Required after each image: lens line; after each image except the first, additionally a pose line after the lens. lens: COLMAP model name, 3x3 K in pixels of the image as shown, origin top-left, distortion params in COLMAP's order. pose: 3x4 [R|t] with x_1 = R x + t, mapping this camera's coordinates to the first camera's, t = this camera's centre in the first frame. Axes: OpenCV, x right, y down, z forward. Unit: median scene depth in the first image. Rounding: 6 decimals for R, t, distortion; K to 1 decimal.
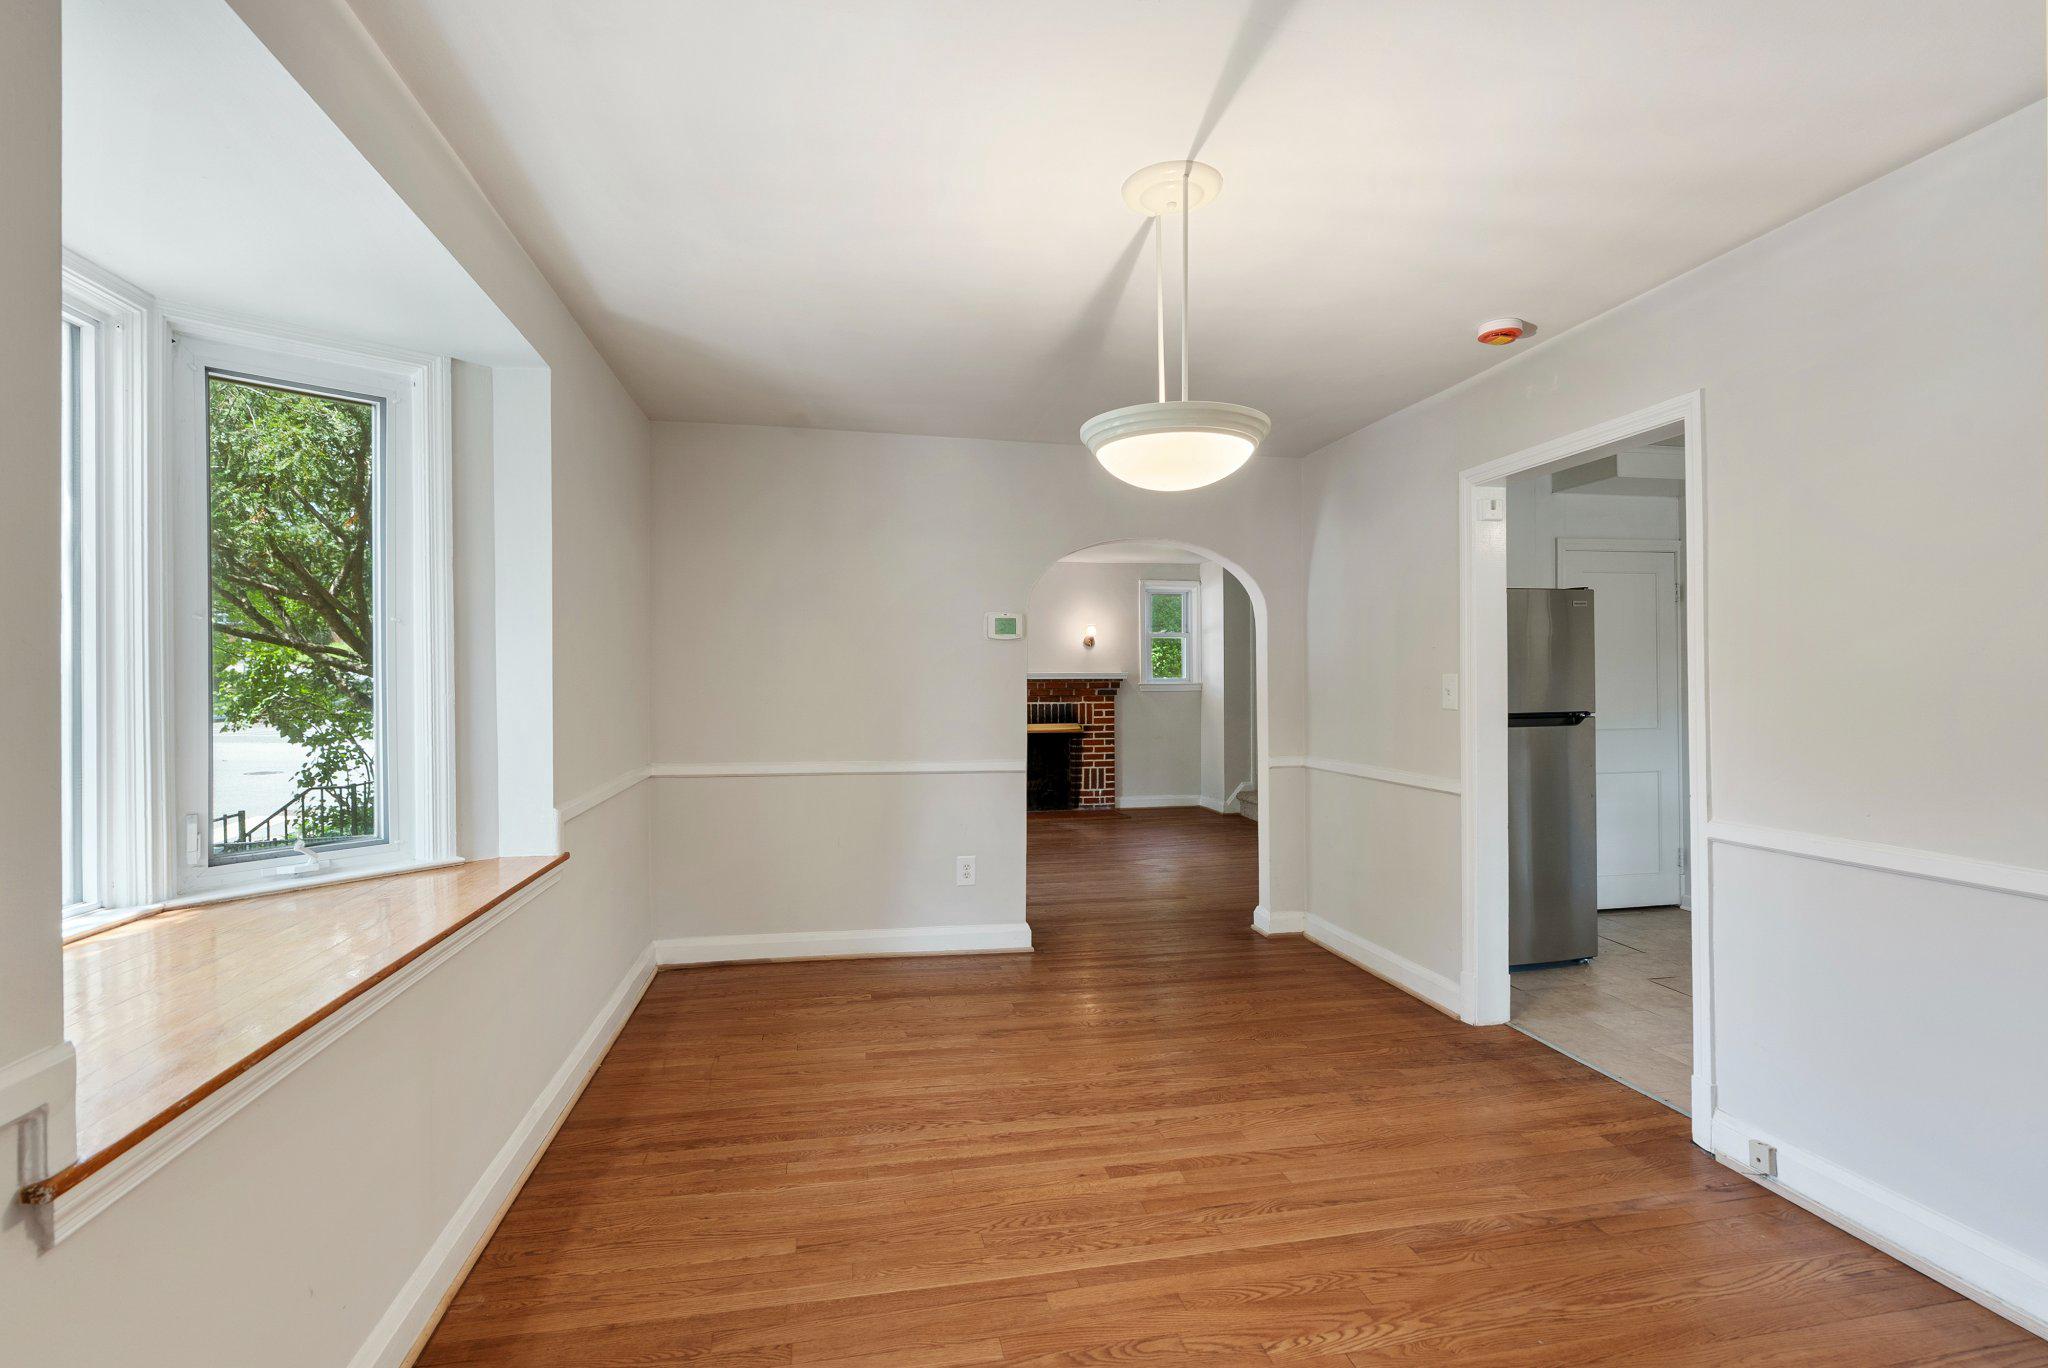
lens RADIAL K [[944.2, 0, 1014.8], [0, 944.2, 684.6], [0, 0, 1]] dist [0.001173, 0.000491]
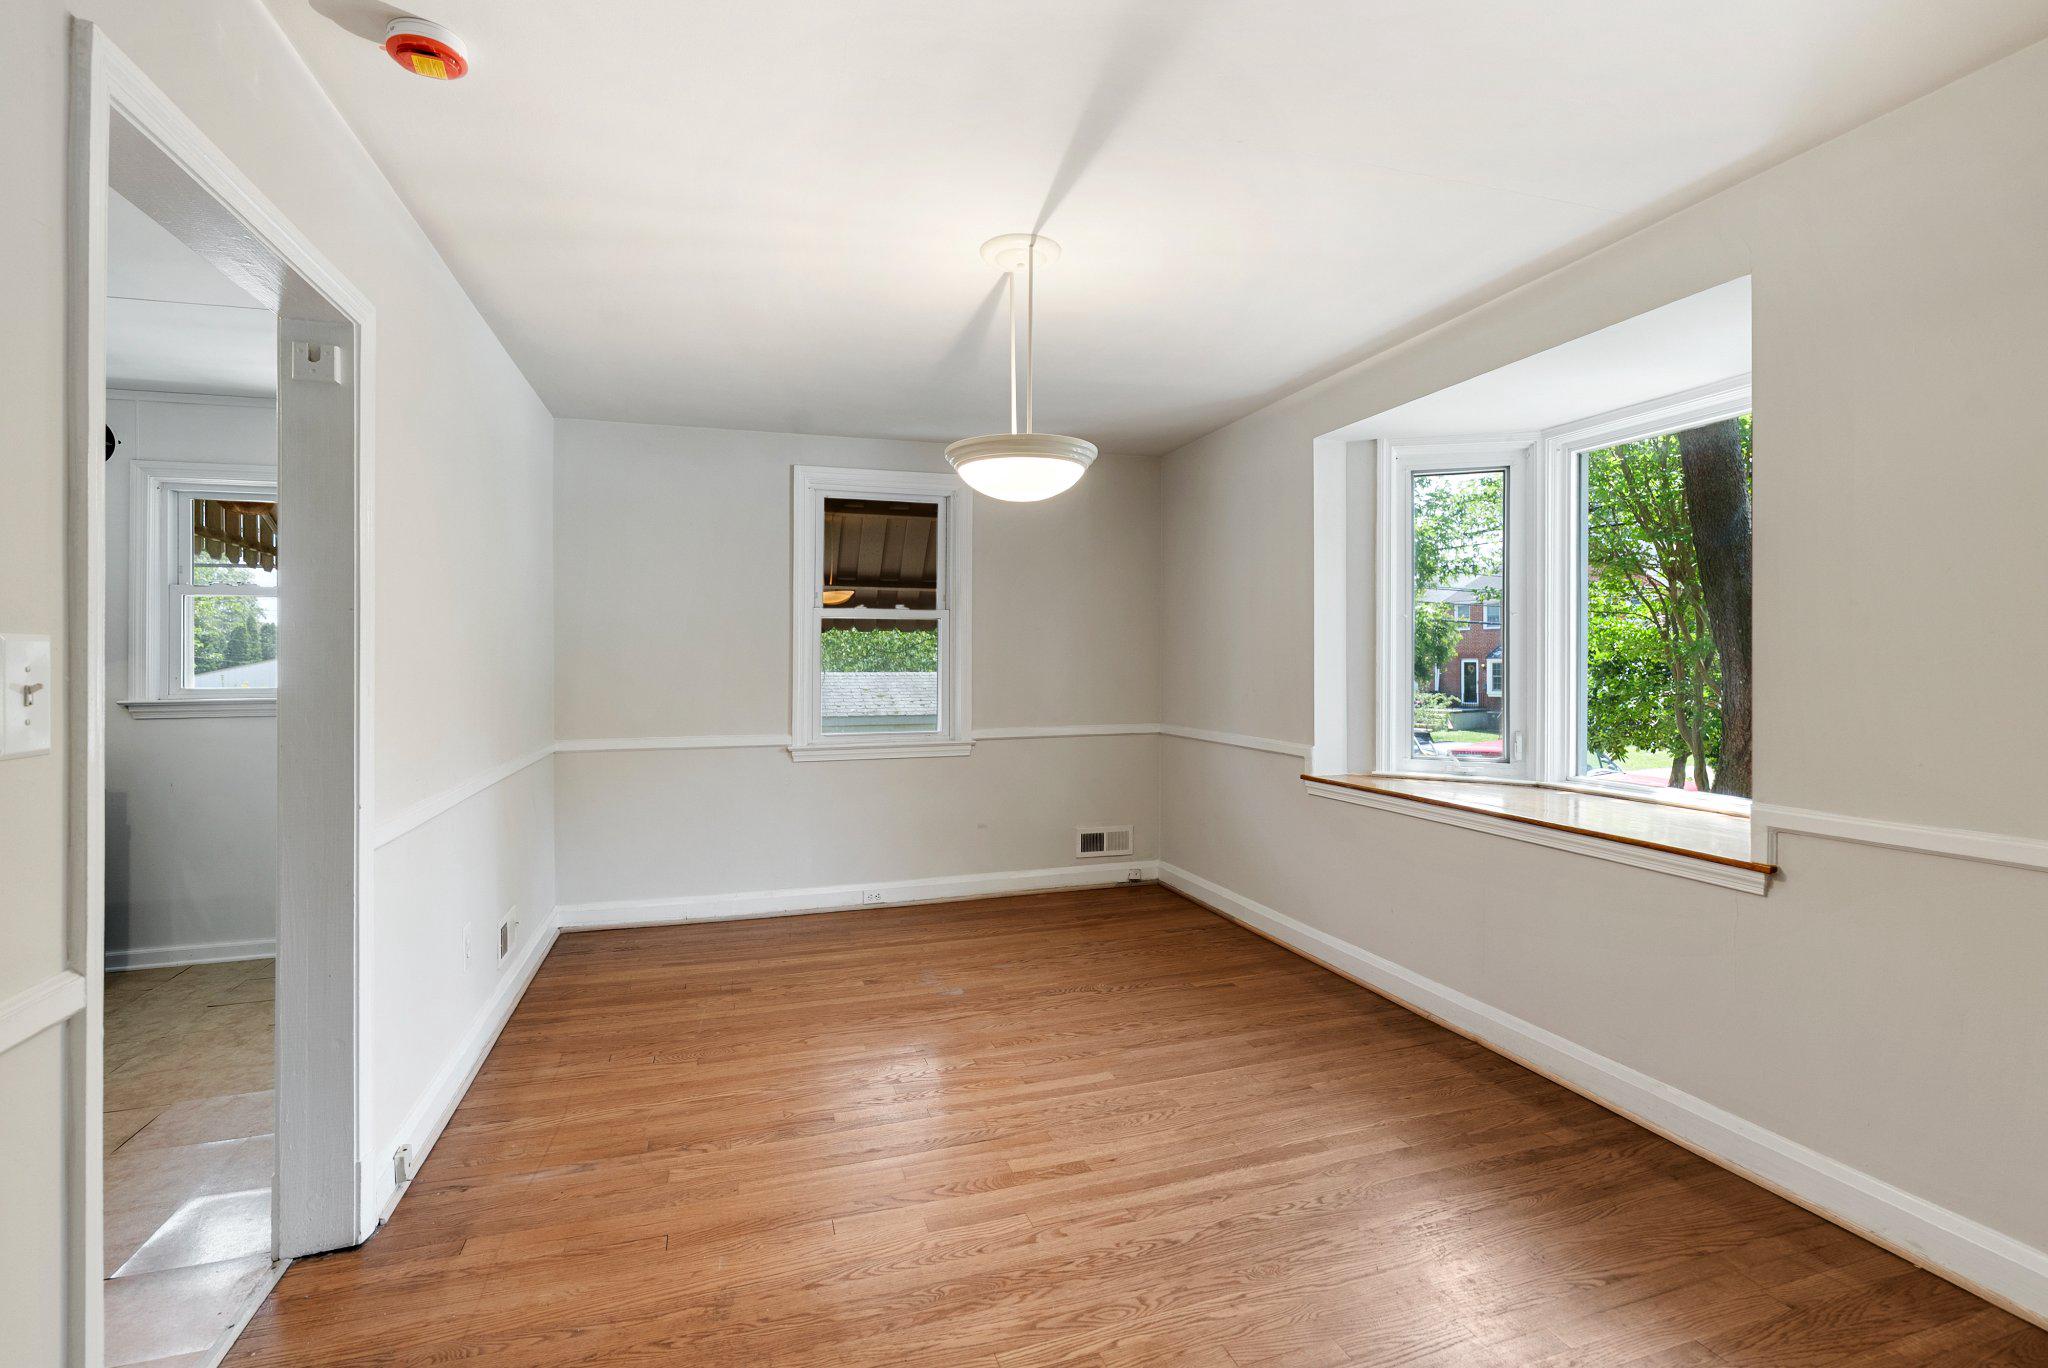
lens RADIAL K [[944.2, 0, 1025.8], [0, 944.2, 656.3], [0, 0, 1]] dist [0.001173, 0.000491]
pose [[-0.992911, 0.006439, -0.118687, 0.262326], [0.006947, 0.999968, -0.003865, 0.000265], [0.118658, -0.004662, -0.992924, 1.885969]]
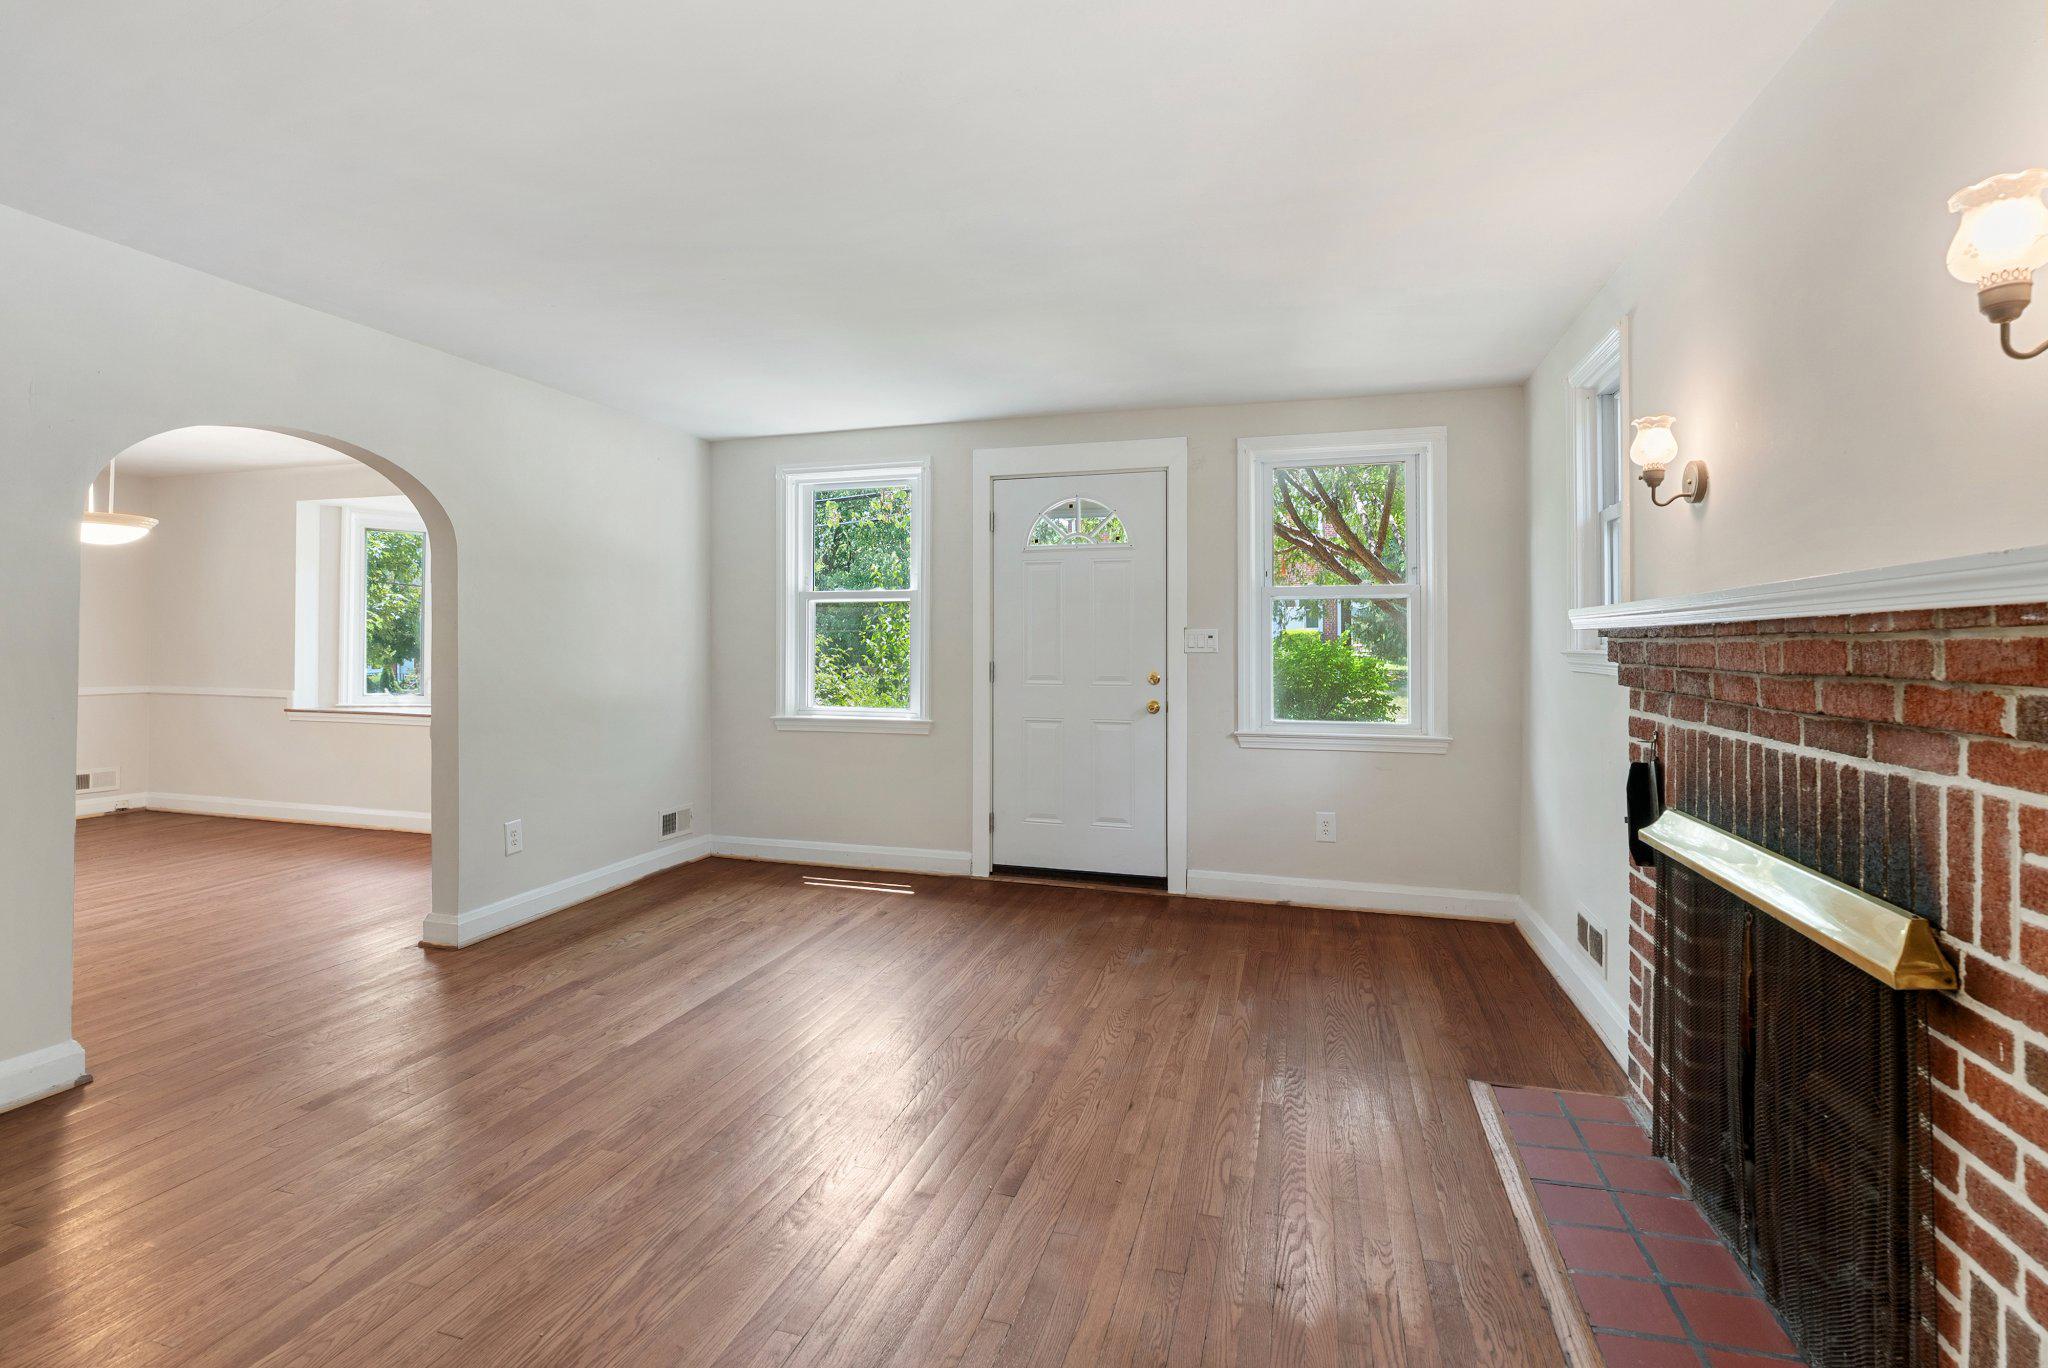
lens RADIAL K [[944.2, 0, 1009.8], [0, 944.2, 635.8], [0, 0, 1]] dist [0.001173, 0.000491]
pose [[-0.479398, -0.003817, -0.877589, 0.903576], [-0.002139, 0.999993, -0.003181, 0.004494], [0.877595, 0.000353, -0.479403, 3.275755]]
